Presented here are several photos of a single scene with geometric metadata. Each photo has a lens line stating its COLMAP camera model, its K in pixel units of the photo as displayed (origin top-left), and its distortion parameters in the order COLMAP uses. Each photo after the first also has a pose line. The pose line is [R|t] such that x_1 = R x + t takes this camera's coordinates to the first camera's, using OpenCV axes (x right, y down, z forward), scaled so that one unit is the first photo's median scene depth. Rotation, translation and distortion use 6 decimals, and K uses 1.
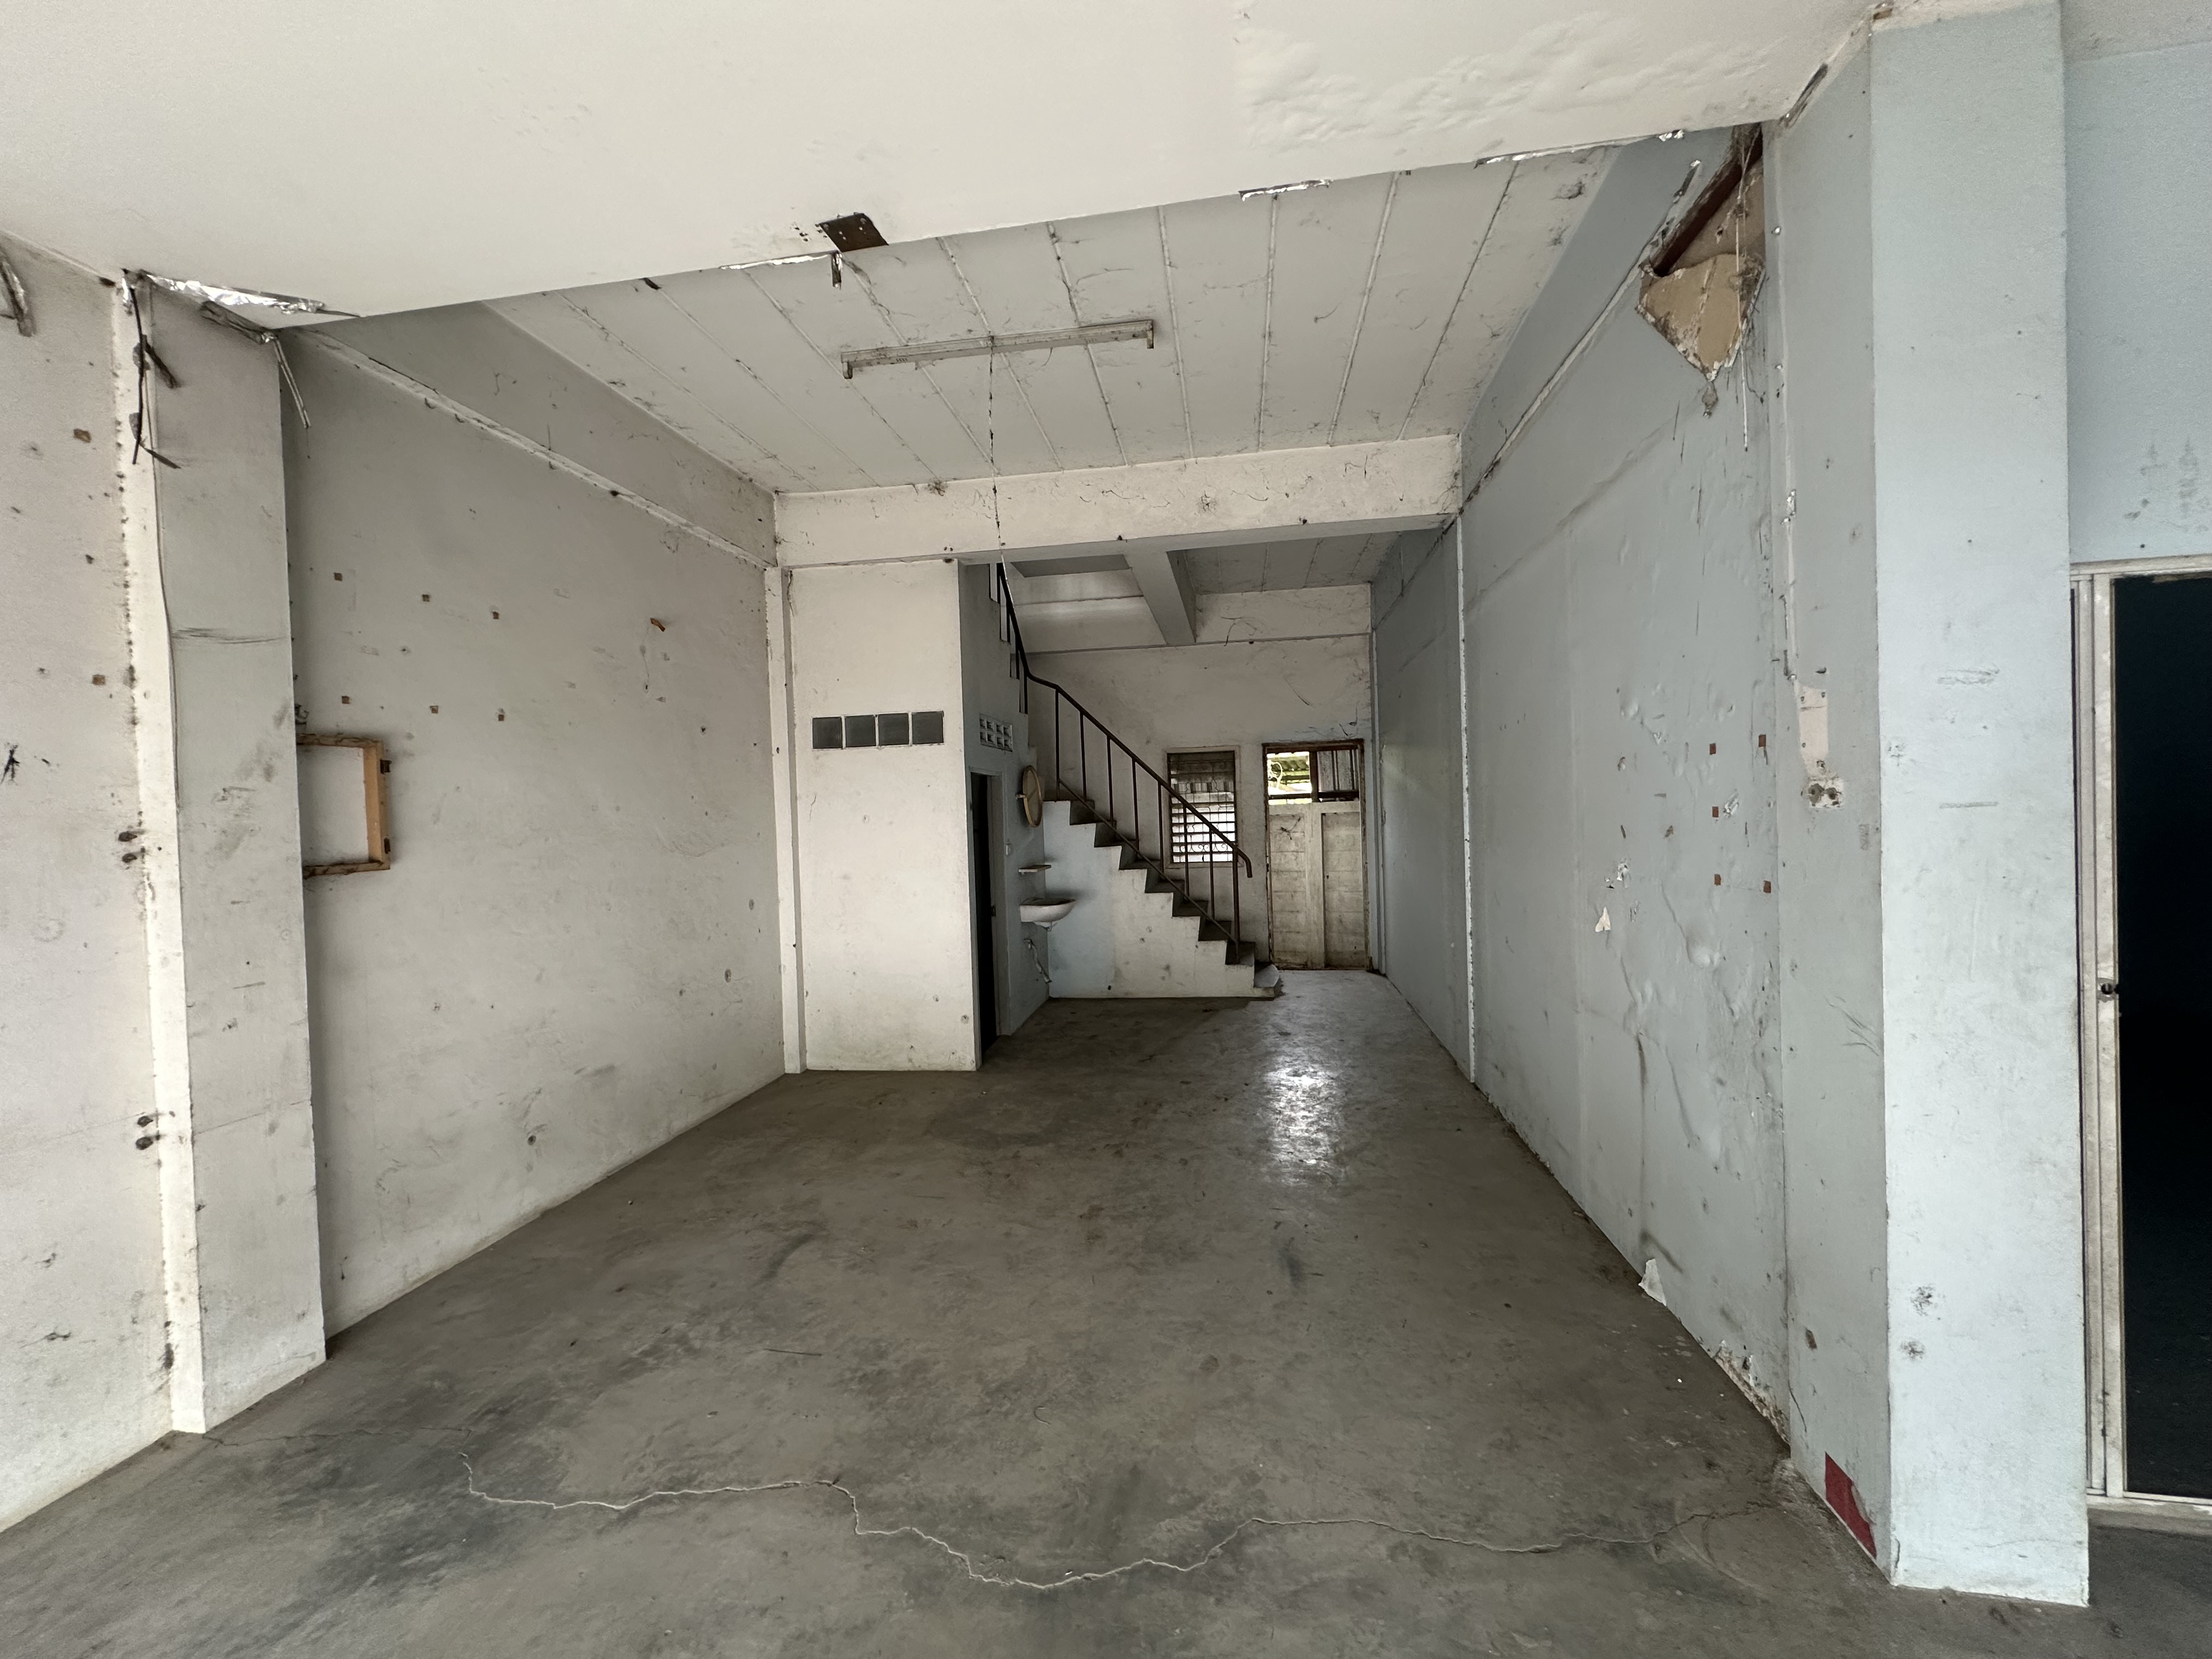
lens RADIAL K [[871.2, 0, 1106.0], [0, 871.2, 829.5], [0, 0, 1]] dist [-0.002281, 0.000672]
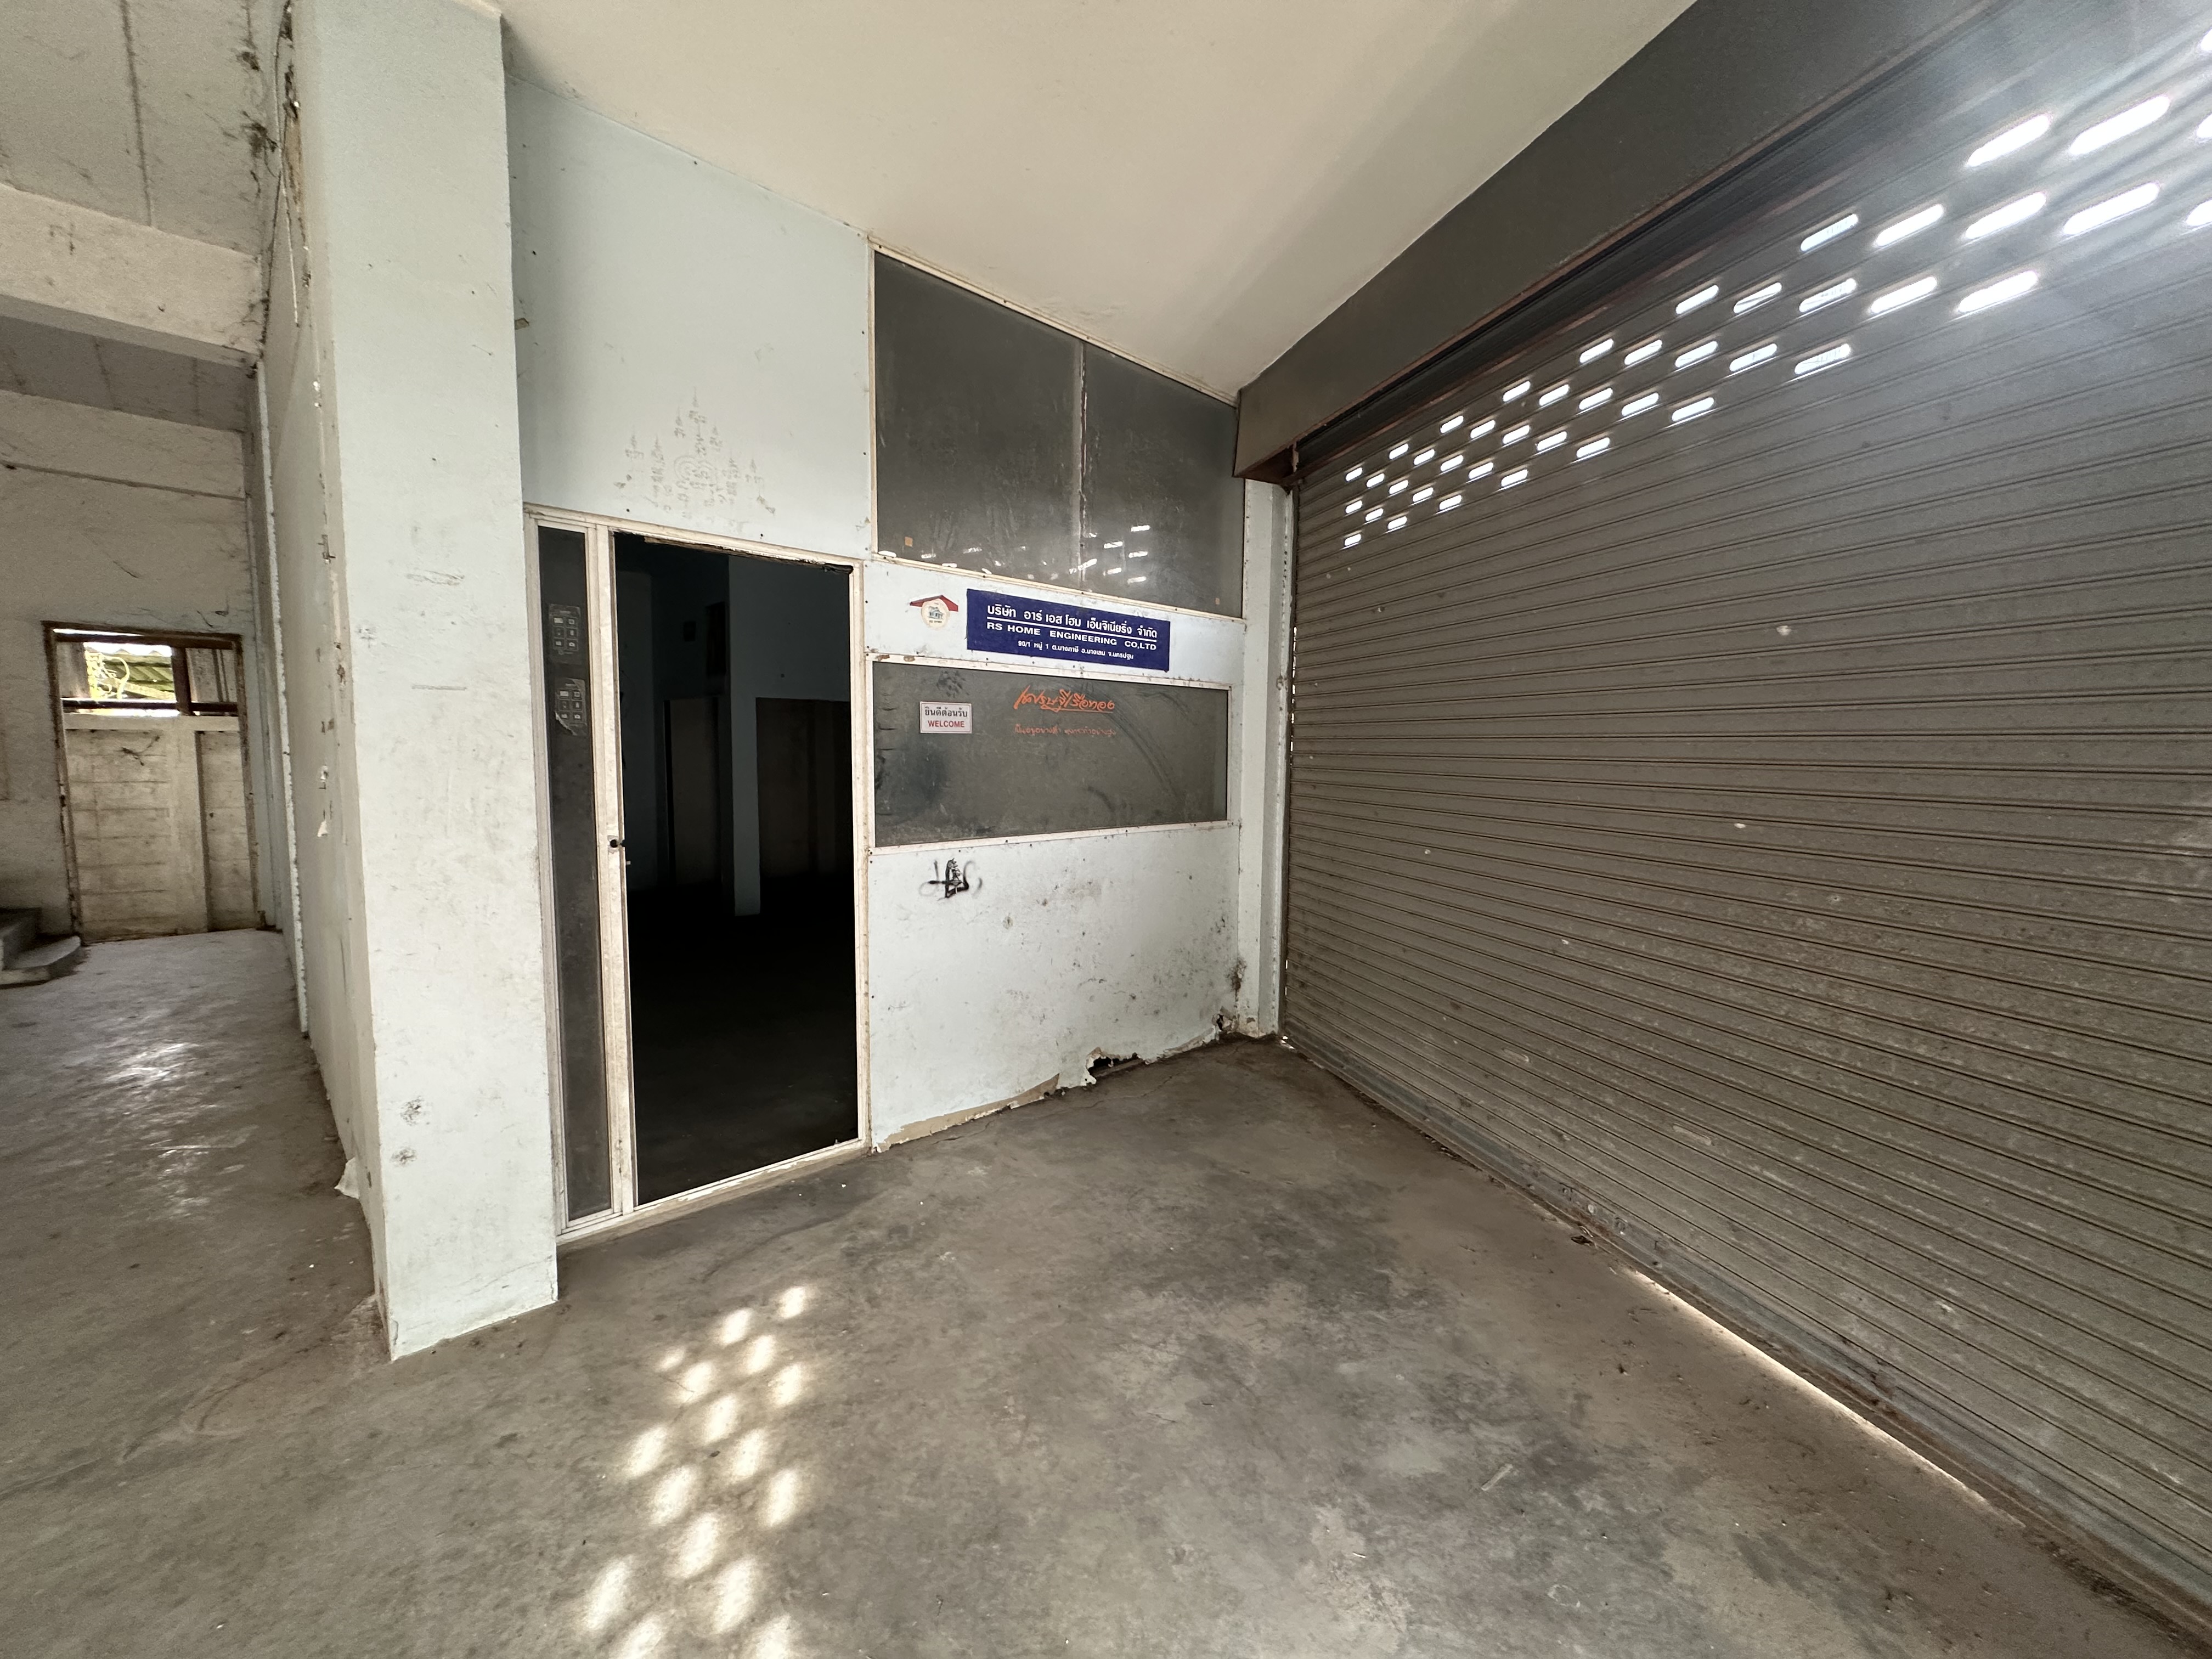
lens RADIAL K [[871.2, 0, 1106.0], [0, 871.2, 829.5], [0, 0, 1]] dist [-0.002281, 0.000672]
pose [[0.596894, -0.033685, 0.801613, 0.280052], [-0.012905, 0.998586, 0.051572, 0.044047], [-0.802216, -0.041128, 0.595615, -0.209965]]
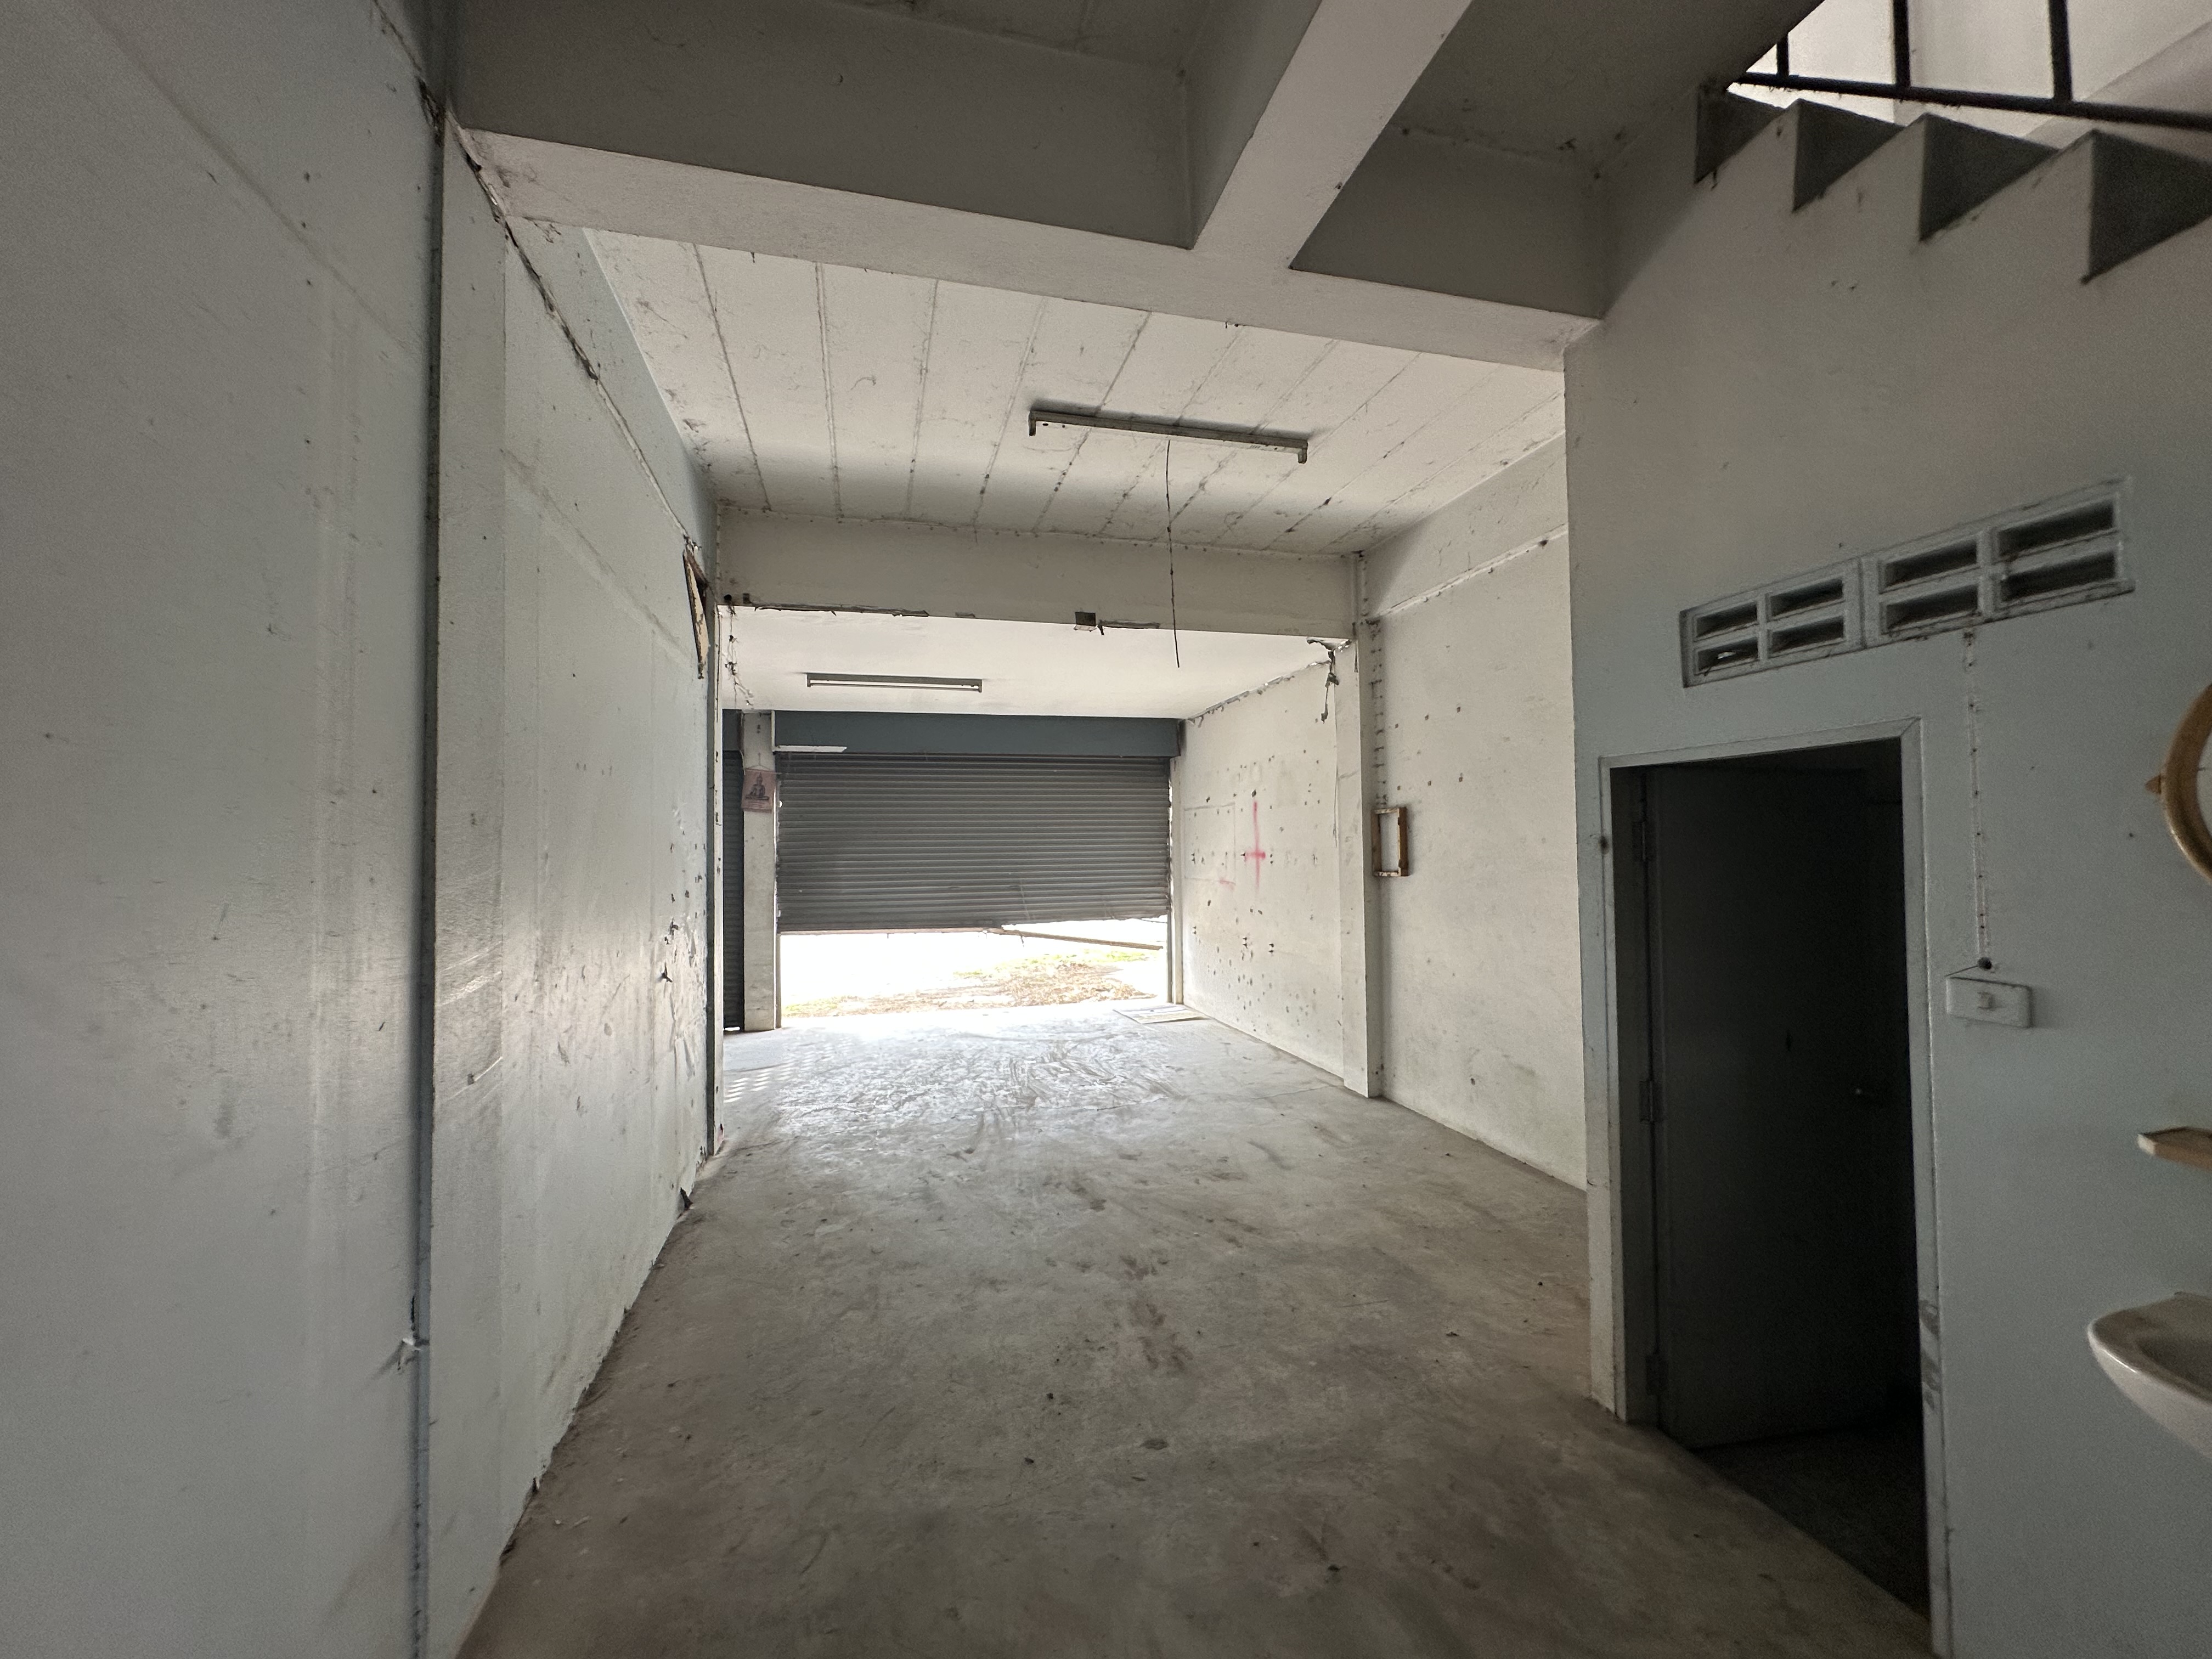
lens RADIAL K [[871.2, 0, 1106.0], [0, 871.2, 829.5], [0, 0, 1]] dist [-0.002281, 0.000672]
pose [[-0.912637, 0.033737, -0.407377, 0.424053], [0.034610, 0.999387, 0.005227, -0.071354], [0.407304, -0.009329, -0.913245, 2.023679]]
